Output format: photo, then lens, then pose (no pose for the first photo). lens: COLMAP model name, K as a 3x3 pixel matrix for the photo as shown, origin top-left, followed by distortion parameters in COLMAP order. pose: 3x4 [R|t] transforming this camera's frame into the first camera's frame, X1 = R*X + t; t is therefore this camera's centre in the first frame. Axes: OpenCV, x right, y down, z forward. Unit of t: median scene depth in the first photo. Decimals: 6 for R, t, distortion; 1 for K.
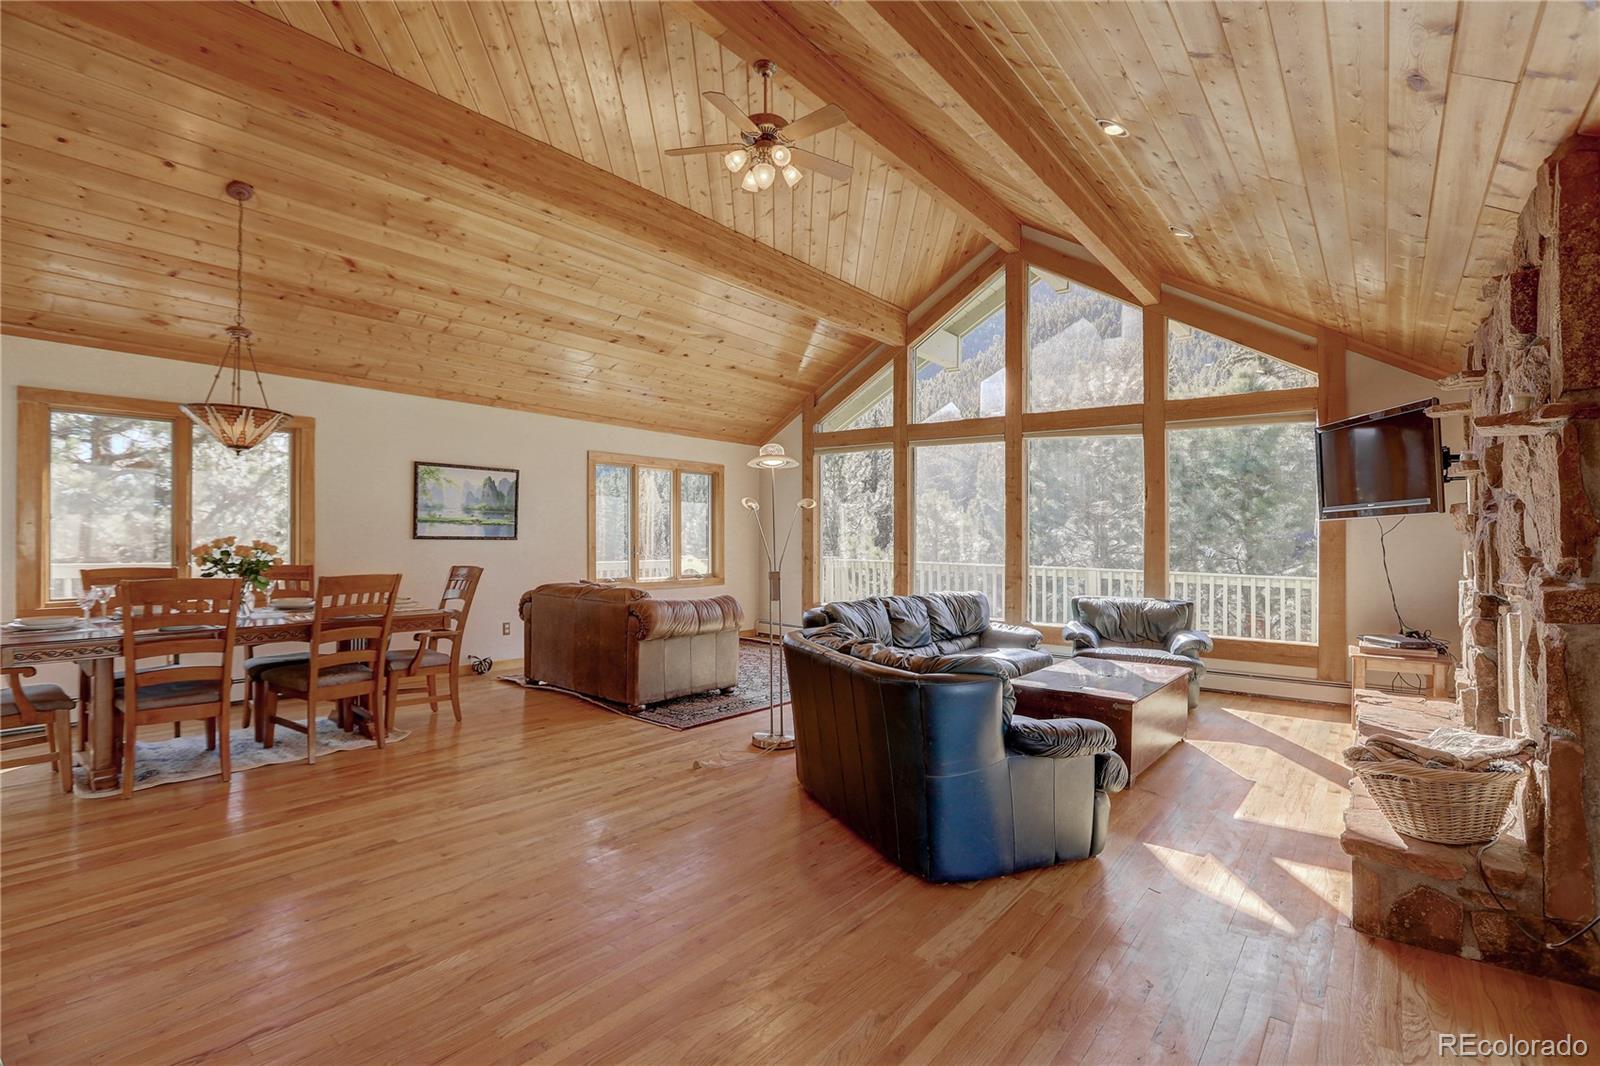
lens RADIAL K [[736.0, 0, 817.5], [0, 736.0, 527.2], [0, 0, 1]] dist [-0.026588, 0.001177]
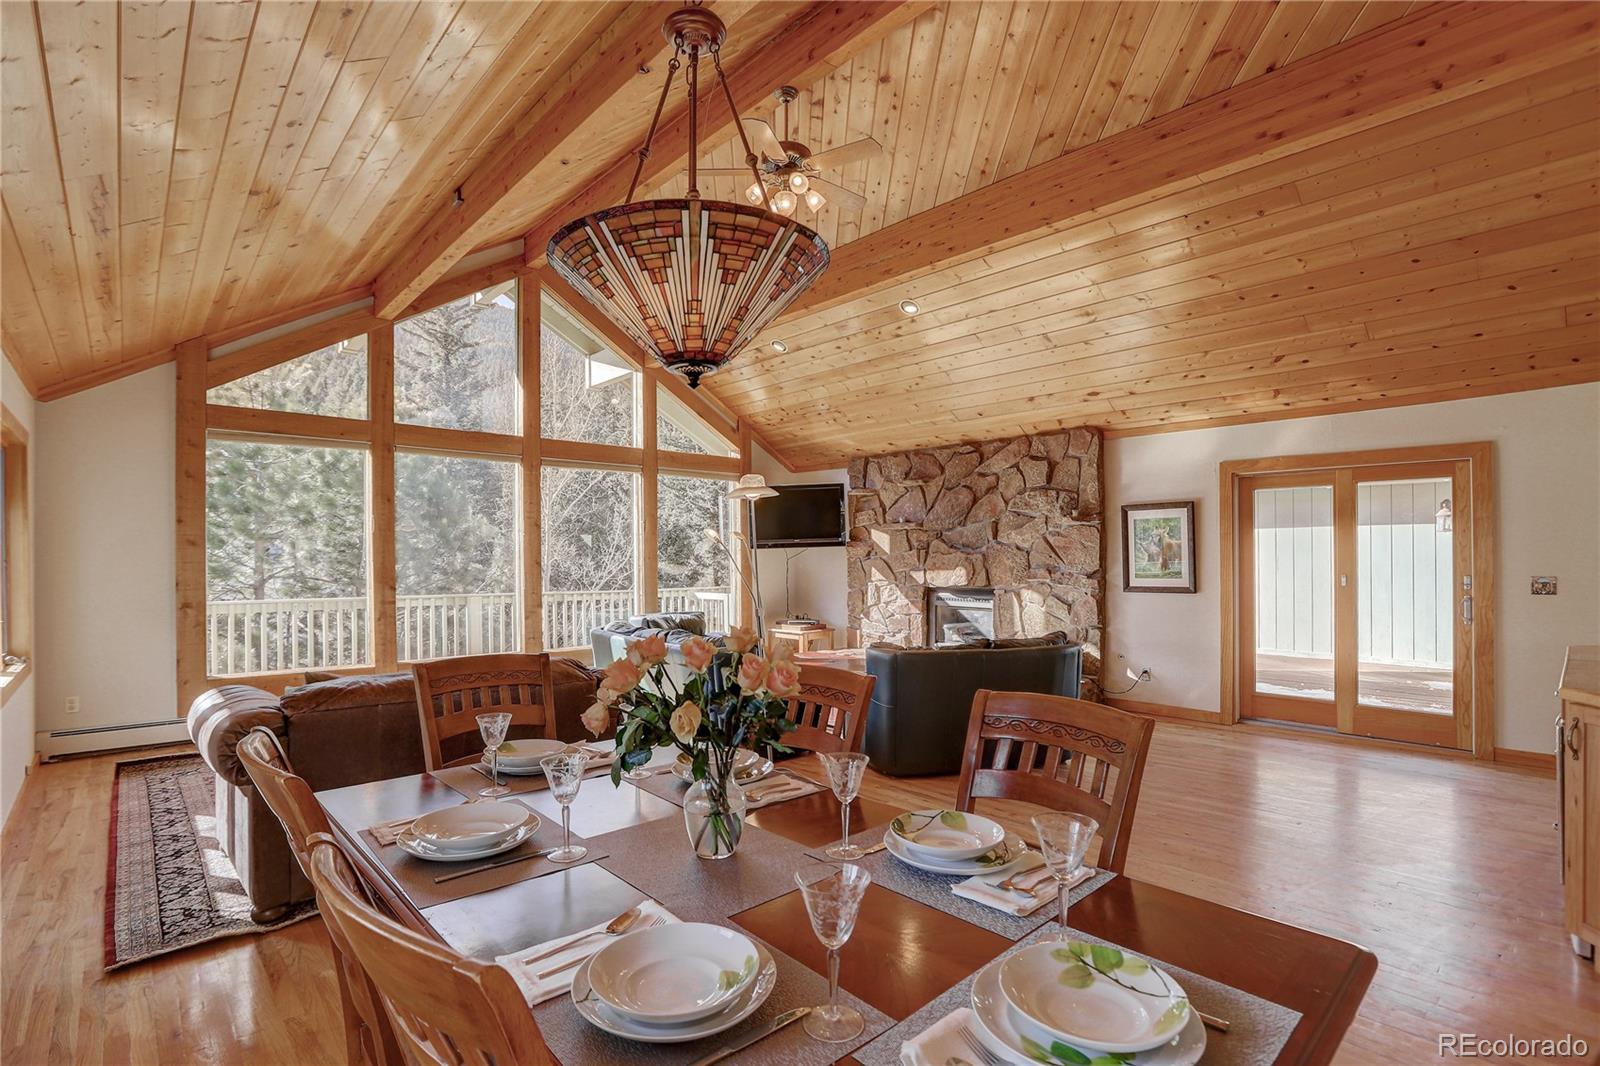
lens RADIAL K [[772.7, 0, 793.8], [0, 772.7, 554.6], [0, 0, 1]] dist [-0.032526, 0.000289]
pose [[0.156971, -0.009756, 0.987555, -0.988142], [-0.005364, 0.999928, 0.010731, -0.017976], [-0.987589, -0.006982, 0.156907, 0.737757]]
